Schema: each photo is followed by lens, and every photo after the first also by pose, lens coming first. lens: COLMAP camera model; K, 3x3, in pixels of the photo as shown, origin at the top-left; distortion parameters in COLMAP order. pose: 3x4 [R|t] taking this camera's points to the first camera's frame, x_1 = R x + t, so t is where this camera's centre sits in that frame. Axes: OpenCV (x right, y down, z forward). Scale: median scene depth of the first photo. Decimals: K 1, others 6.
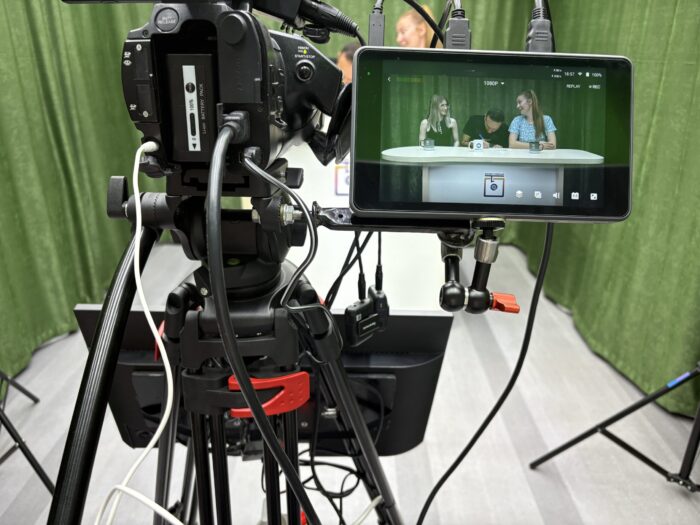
lens RADIAL K [[531.6, 0, 352.2], [0, 531.6, 260.5], [0, 0, 1]] dist [0.036503, -0.062616]
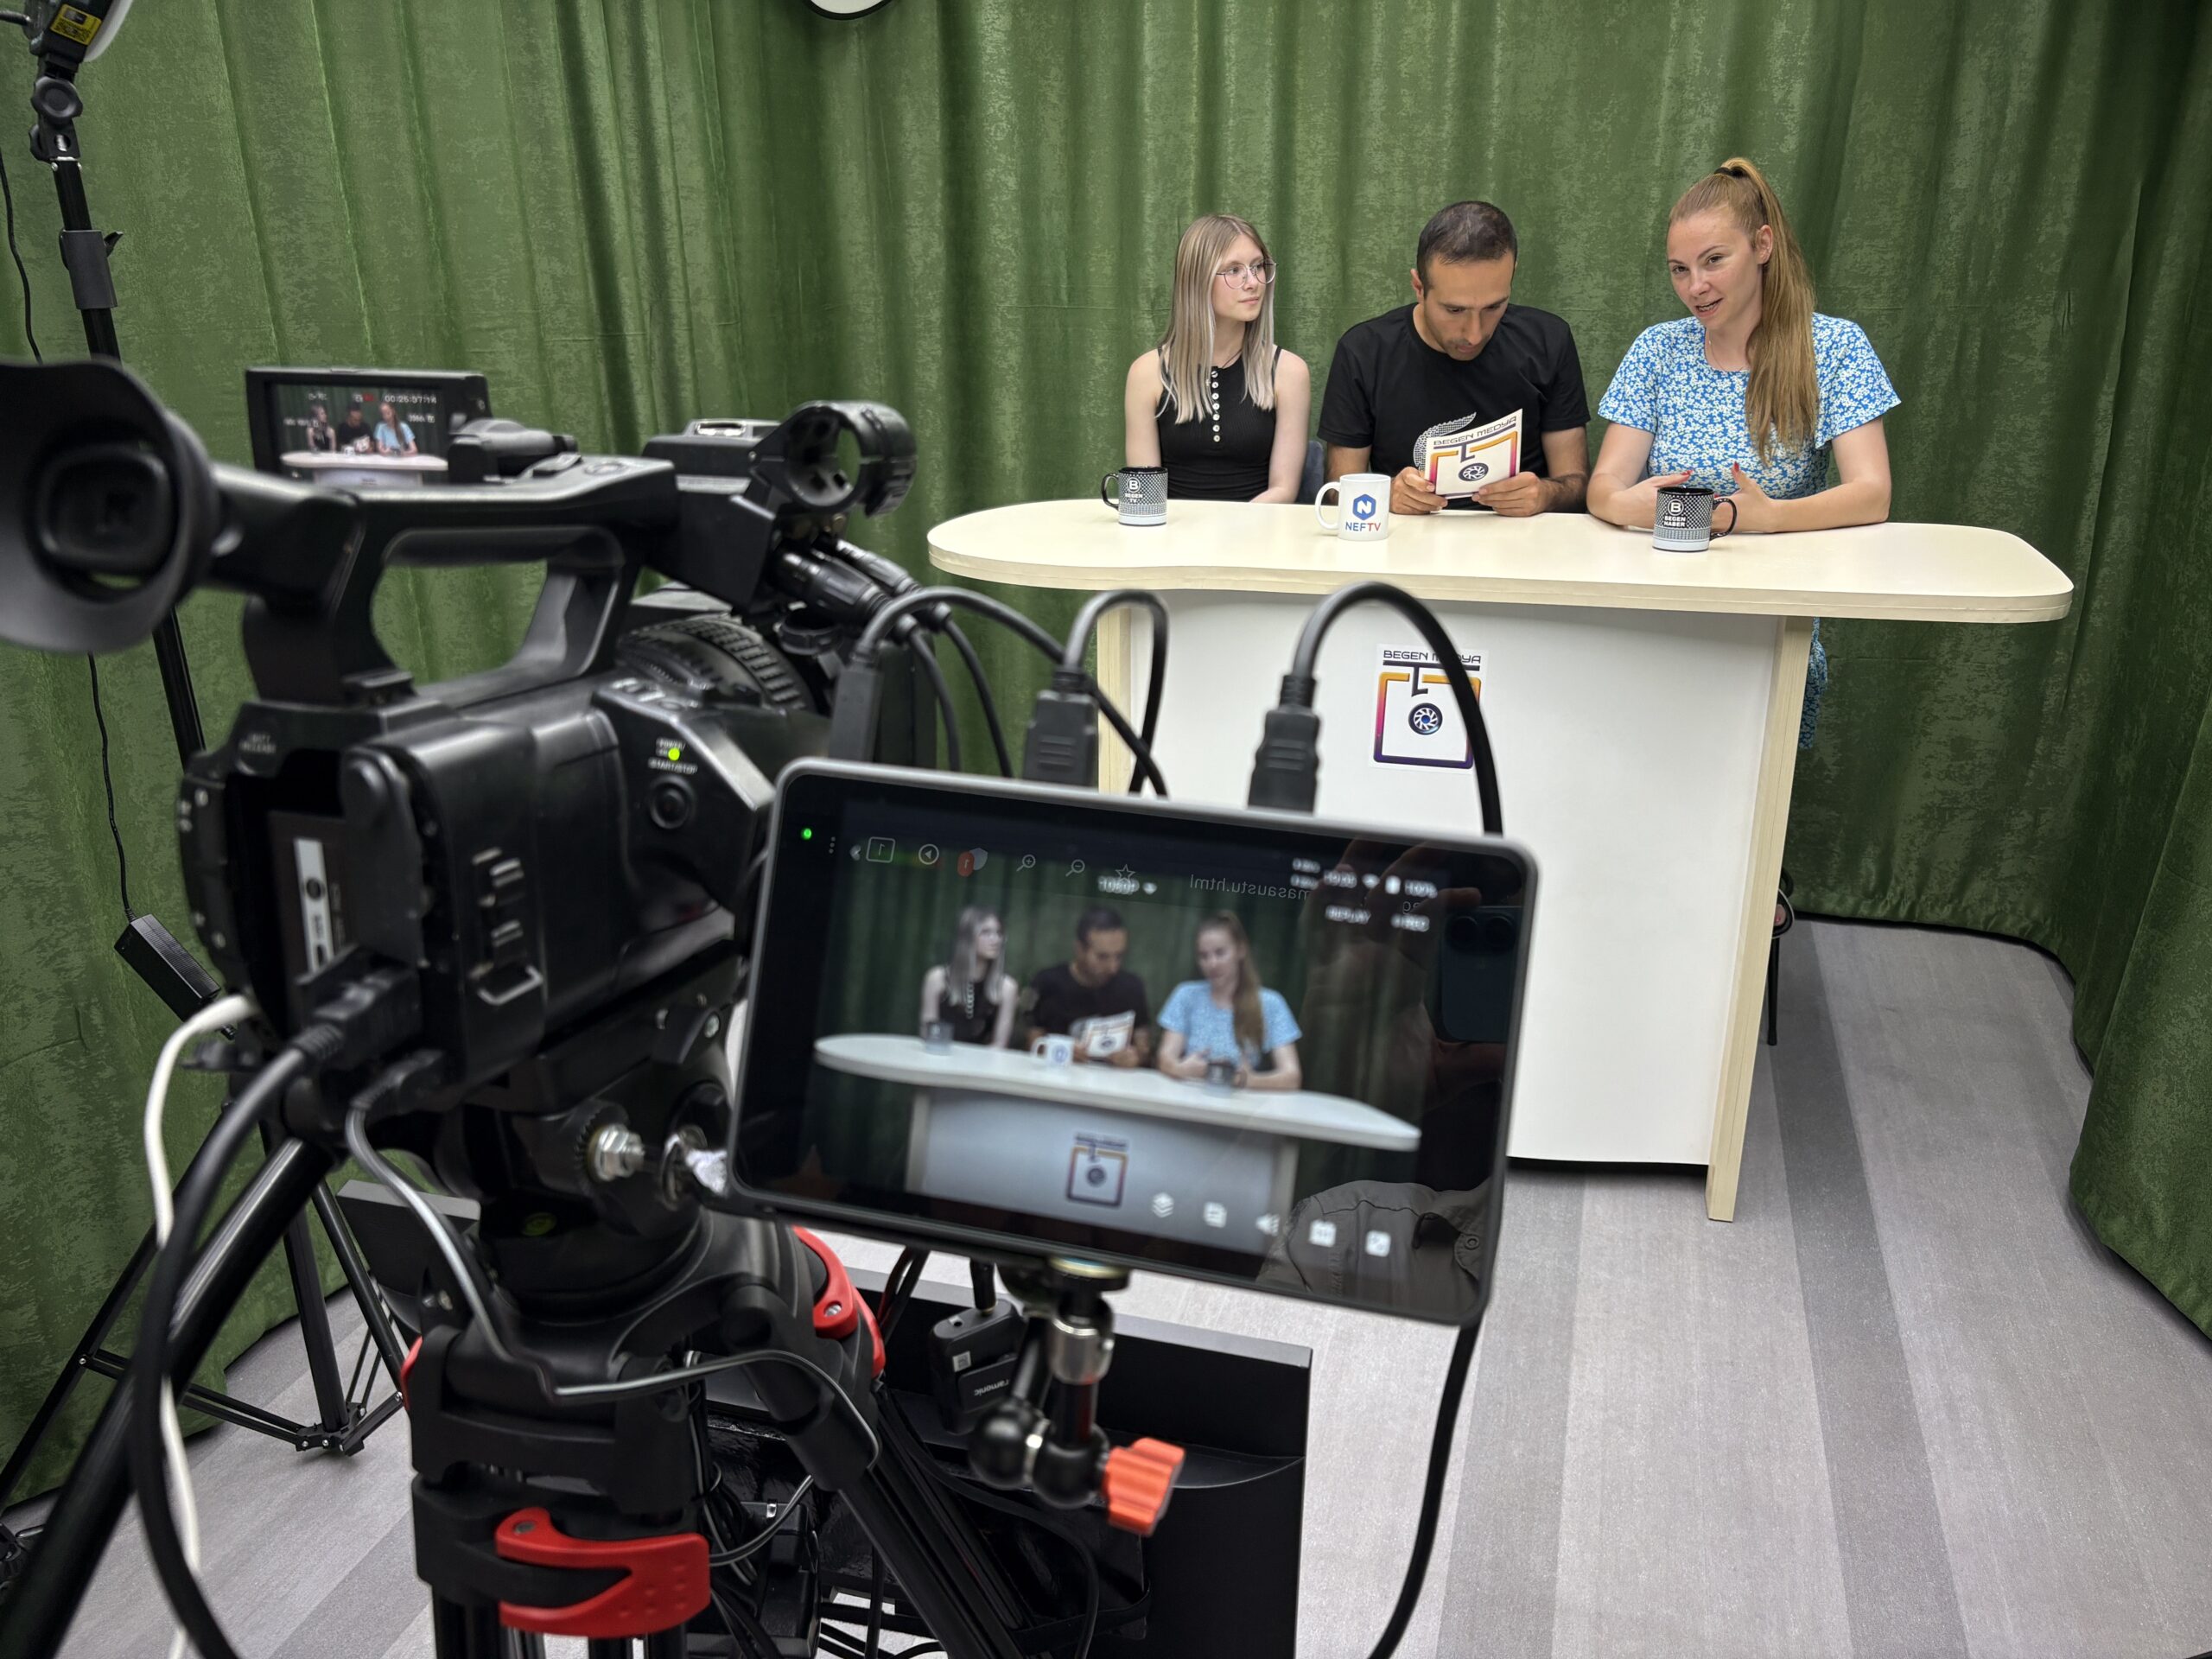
lens RADIAL K [[1653.5, 0, 1106.0], [0, 1653.5, 829.5], [0, 0, 1]] dist [0.050352, -0.055858]
pose [[0.960445, 0.085143, -0.265135, 0.101774], [-0.092167, 0.995643, -0.014142, -0.065896], [0.262776, 0.038020, 0.964108, -0.014990]]
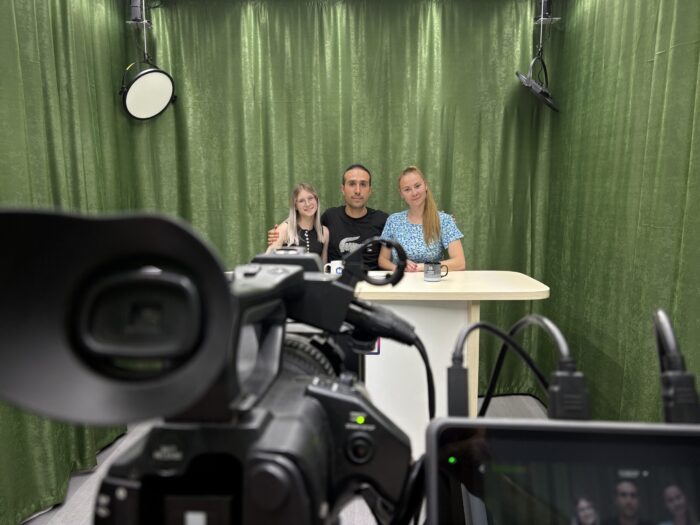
lens RADIAL K [[523.3, 0, 350.0], [0, 523.3, 262.5], [0, 0, 1]] dist [0.050352, -0.055858]
pose [[0.999910, -0.000988, -0.013383, -0.017487], [-0.002140, 0.972791, -0.231675, -0.082009], [0.013248, 0.231683, 0.972701, 0.048589]]
